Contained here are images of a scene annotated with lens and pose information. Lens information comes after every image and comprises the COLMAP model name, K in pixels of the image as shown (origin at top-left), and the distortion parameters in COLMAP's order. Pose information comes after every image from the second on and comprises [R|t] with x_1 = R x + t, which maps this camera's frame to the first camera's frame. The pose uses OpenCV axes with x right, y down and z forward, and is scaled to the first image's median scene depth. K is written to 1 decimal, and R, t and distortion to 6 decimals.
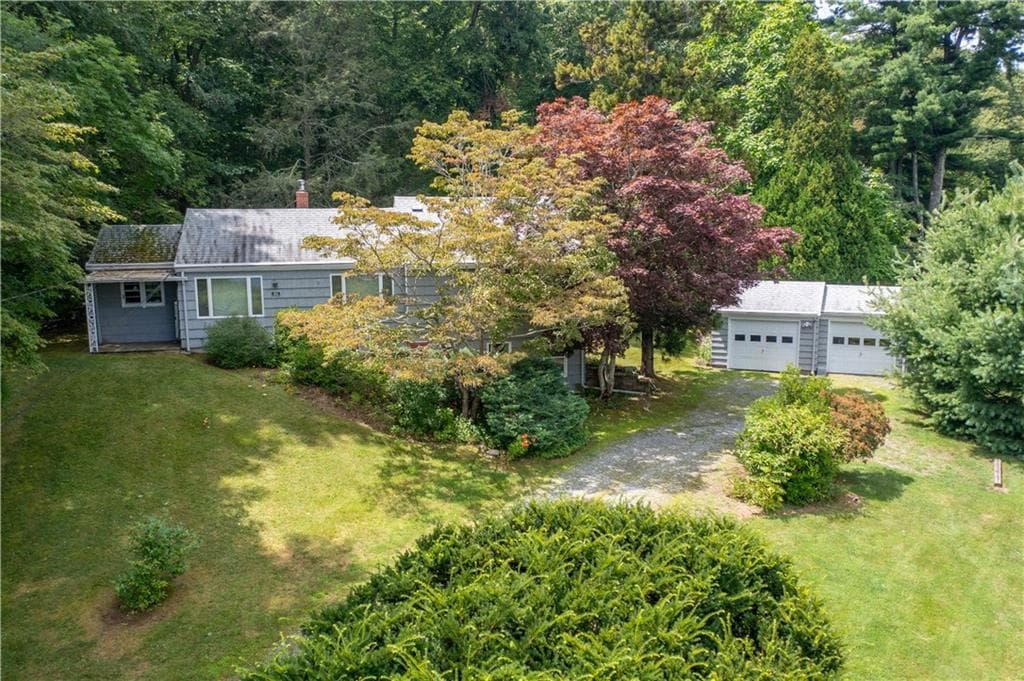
lens RADIAL K [[813.3, 0, 513.0], [0, 813.3, 335.6], [0, 0, 1]] dist [-0.041407, -0.005243]
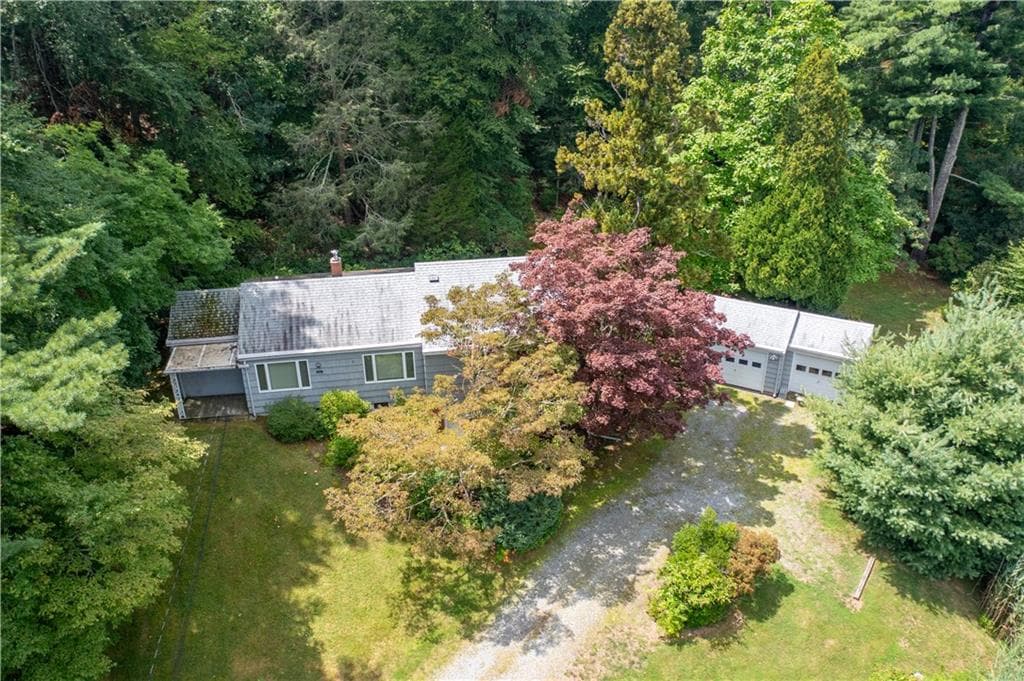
lens RADIAL K [[813.3, 0, 515.0], [0, 813.3, 342.7], [0, 0, 1]] dist [-0.041407, -0.005243]
pose [[0.998026, 0.027820, -0.056303, 0.072957], [-0.008564, 0.948440, 0.316841, -0.491011], [0.062215, -0.315733, 0.946806, -0.139072]]
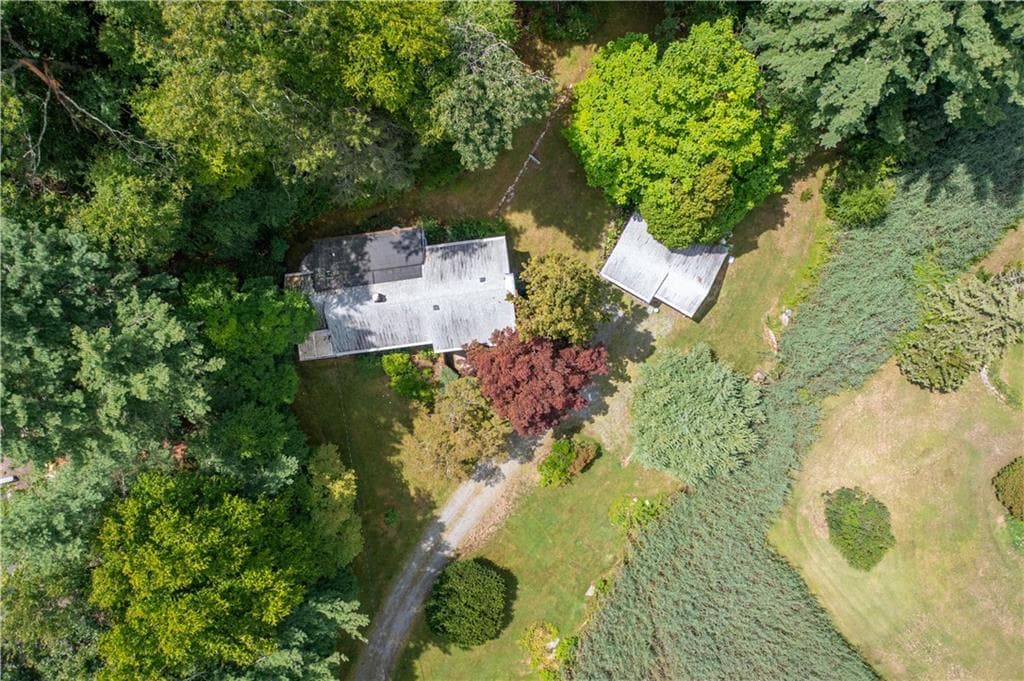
lens RADIAL K [[813.3, 0, 518.0], [0, 813.3, 341.6], [0, 0, 1]] dist [-0.041407, -0.005243]
pose [[0.995132, 0.098038, -0.010020, 0.119543], [-0.003571, 0.137478, 0.990498, -2.347751], [0.098484, -0.985641, 0.137159, 0.747198]]
